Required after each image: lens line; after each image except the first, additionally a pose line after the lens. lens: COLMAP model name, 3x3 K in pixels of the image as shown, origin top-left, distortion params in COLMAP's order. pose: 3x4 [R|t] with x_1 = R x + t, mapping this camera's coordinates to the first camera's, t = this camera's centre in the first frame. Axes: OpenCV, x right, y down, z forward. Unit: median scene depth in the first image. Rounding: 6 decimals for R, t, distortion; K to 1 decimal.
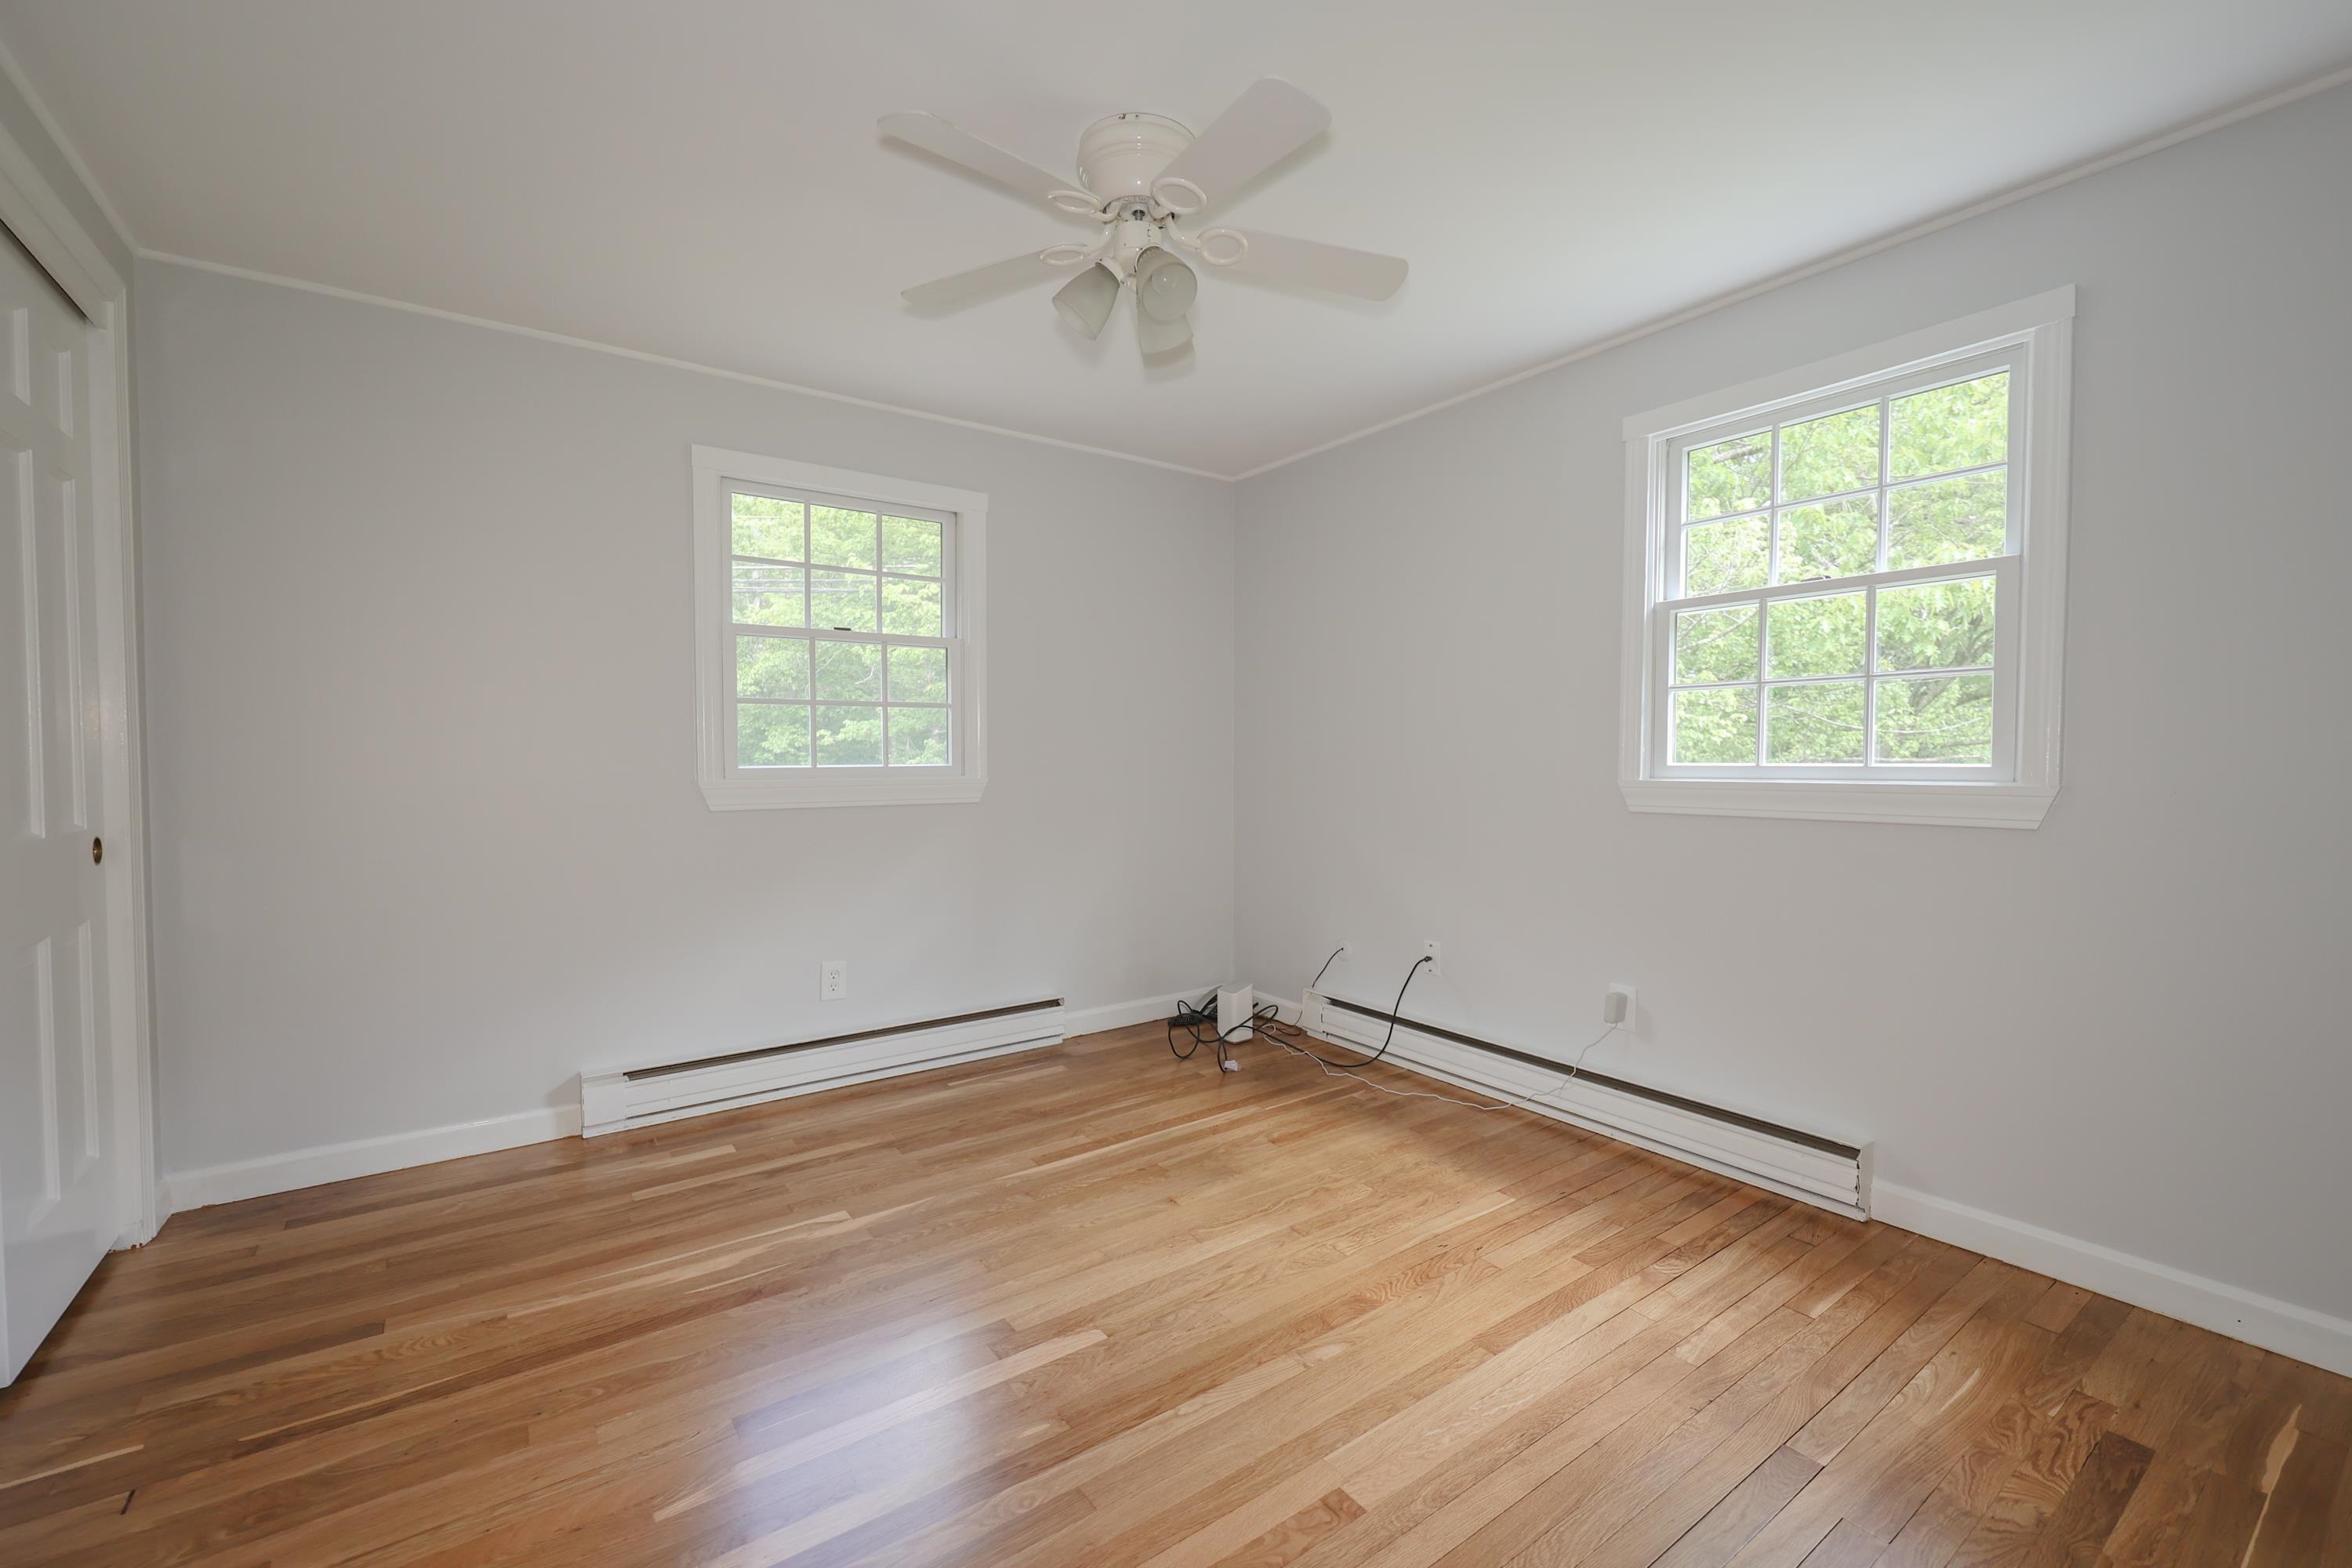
lens RADIAL K [[976.5, 0, 1203.4], [0, 976.5, 787.5], [0, 0, 1]] dist [0.003024, 0.000182]
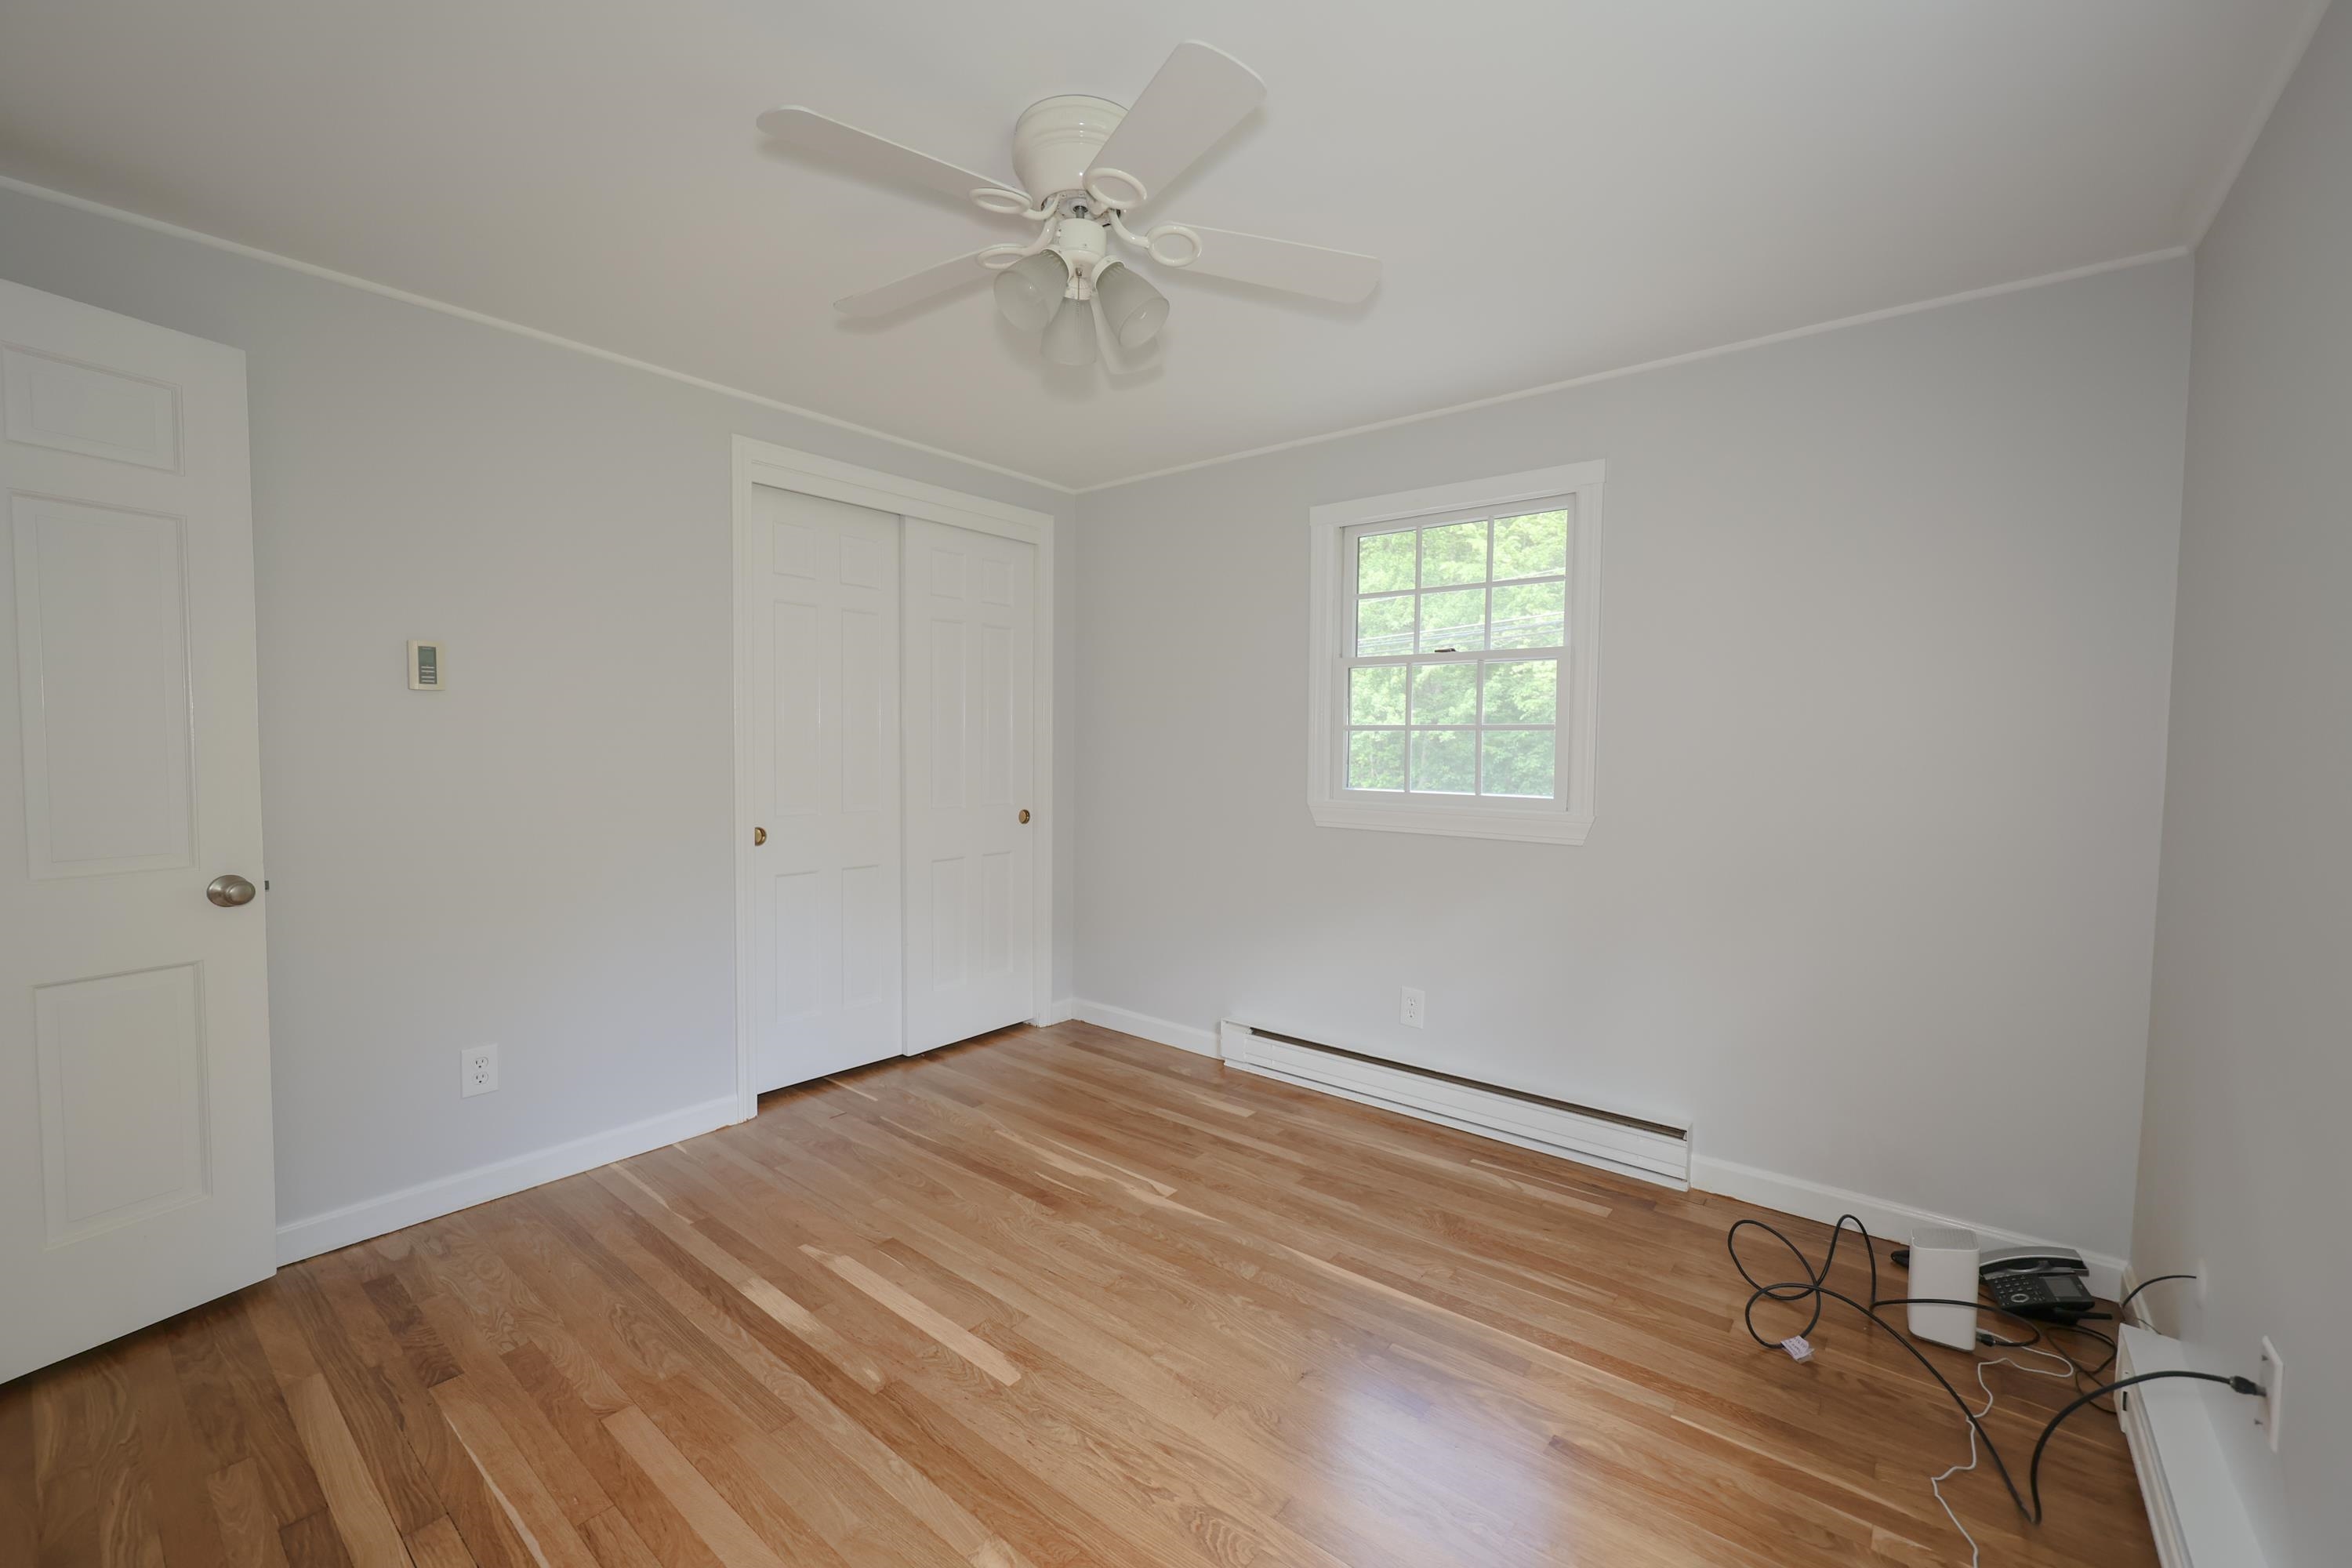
lens RADIAL K [[976.5, 0, 1203.4], [0, 976.5, 787.5], [0, 0, 1]] dist [0.003024, 0.000182]
pose [[0.252695, 0.054929, -0.965986, 0.604570], [-0.048373, 0.997856, 0.044088, -0.069064], [0.966336, 0.035587, 0.254810, 0.626742]]
